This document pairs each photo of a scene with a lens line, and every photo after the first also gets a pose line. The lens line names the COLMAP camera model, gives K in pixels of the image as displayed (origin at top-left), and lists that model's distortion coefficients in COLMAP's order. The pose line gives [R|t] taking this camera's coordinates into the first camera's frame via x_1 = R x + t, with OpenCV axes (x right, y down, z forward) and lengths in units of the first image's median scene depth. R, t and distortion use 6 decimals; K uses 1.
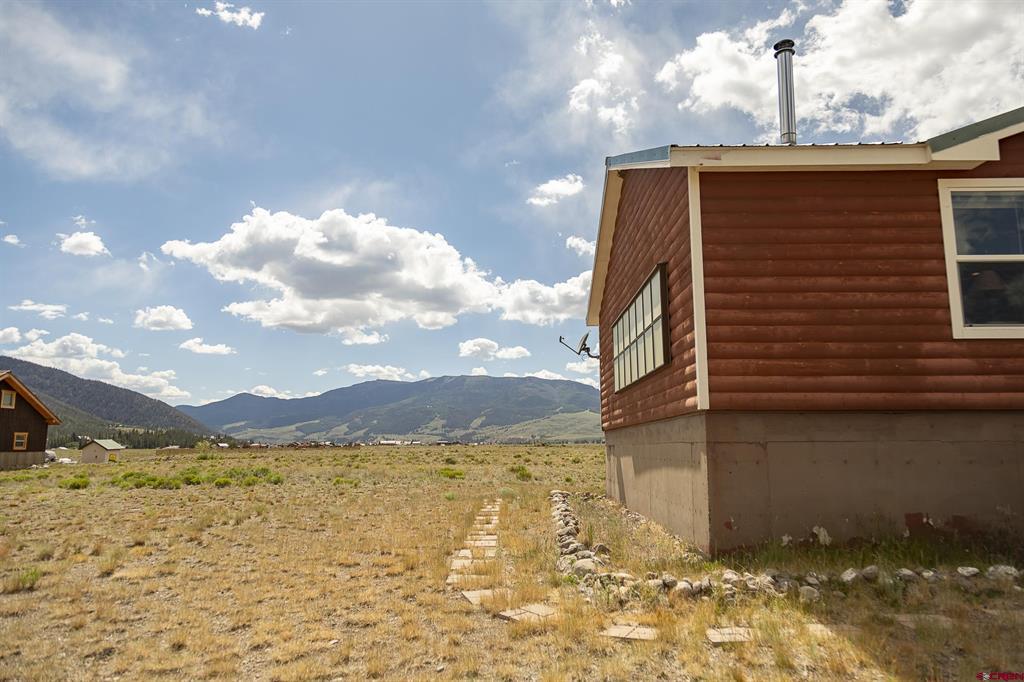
lens RADIAL K [[699.6, 0, 509.0], [0, 699.6, 327.0], [0, 0, 1]] dist [0.003691, 0.001030]
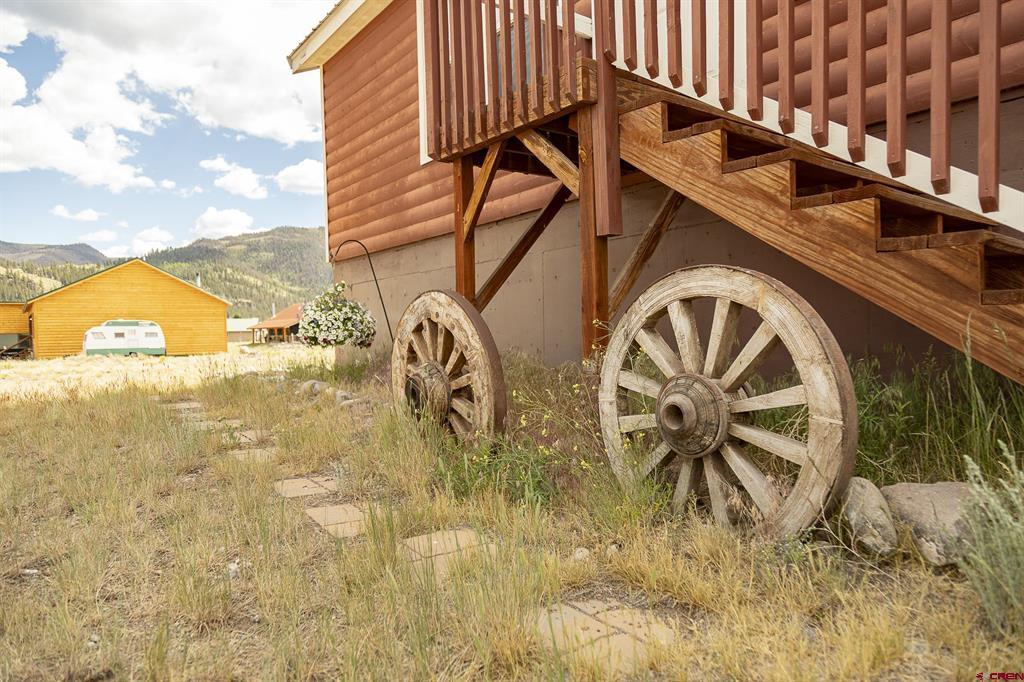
lens RADIAL K [[662.5, 0, 526.8], [0, 662.5, 344.2], [0, 0, 1]] dist [-0.001623, -0.000601]
pose [[0.606571, 0.008922, -0.794979, 1.442117], [0.146788, 0.981489, 0.123015, 0.166015], [0.781361, -0.191311, 0.594033, 0.523439]]
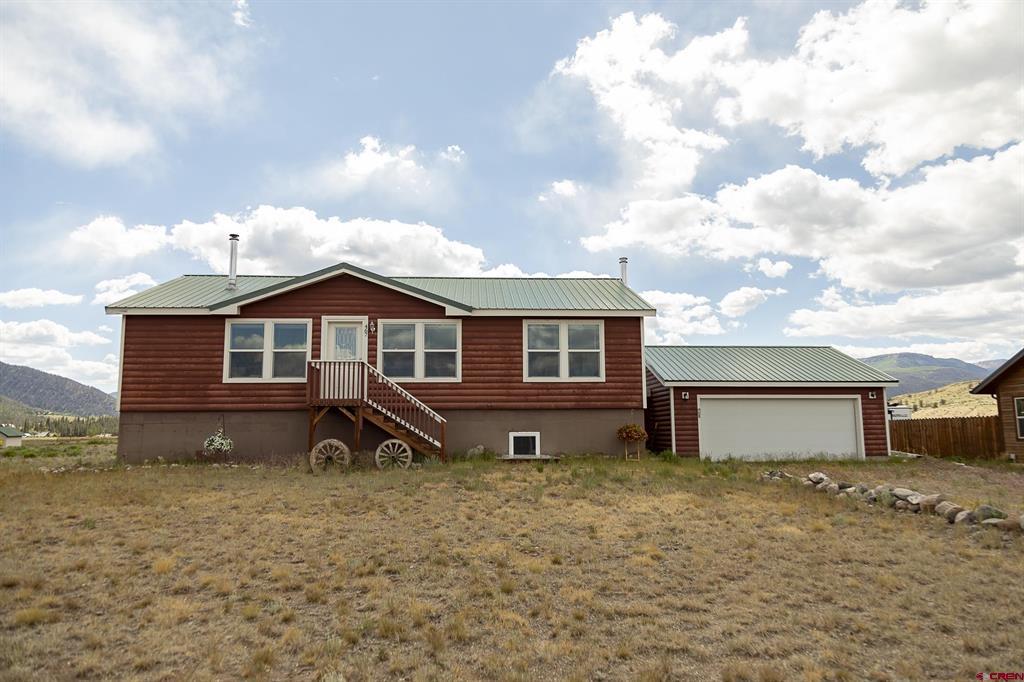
lens RADIAL K [[699.6, 0, 509.0], [0, 699.6, 327.0], [0, 0, 1]] dist [0.003691, 0.001030]
pose [[0.997274, 0.008436, 0.073297, 1.479063], [-0.009756, 0.999796, 0.017667, -0.241012], [-0.073133, -0.018334, 0.997154, -1.606496]]
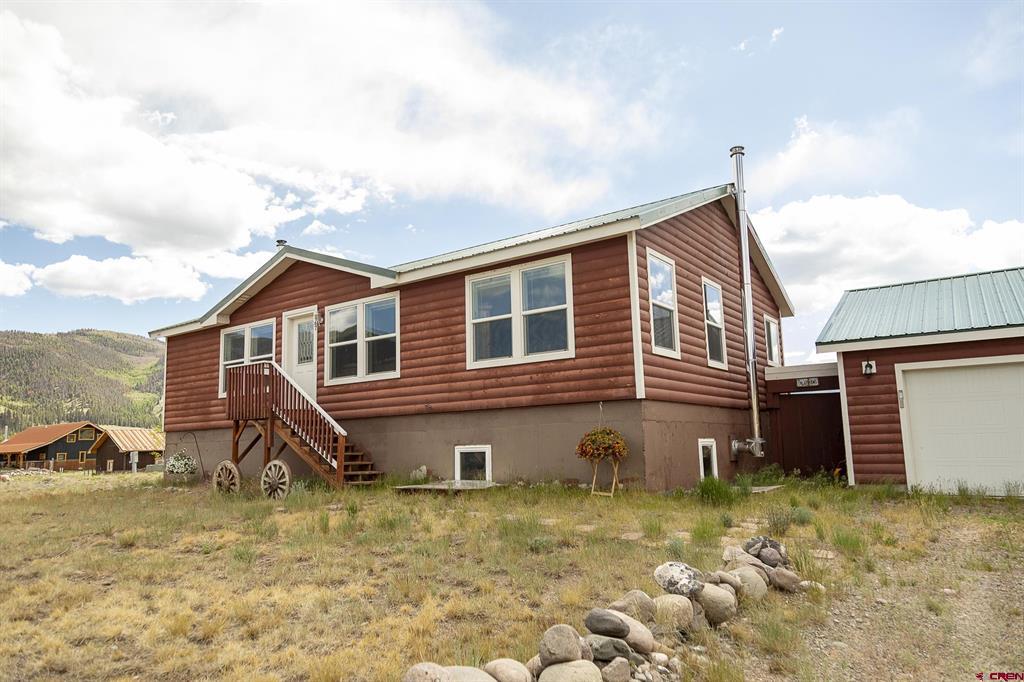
lens RADIAL K [[662.5, 0, 526.8], [0, 662.5, 344.2], [0, 0, 1]] dist [-0.001623, -0.000601]
pose [[0.825262, -0.104621, -0.554974, 2.759272], [0.119693, 0.992769, -0.009164, -0.020239], [0.551920, -0.058864, 0.831817, -0.284669]]
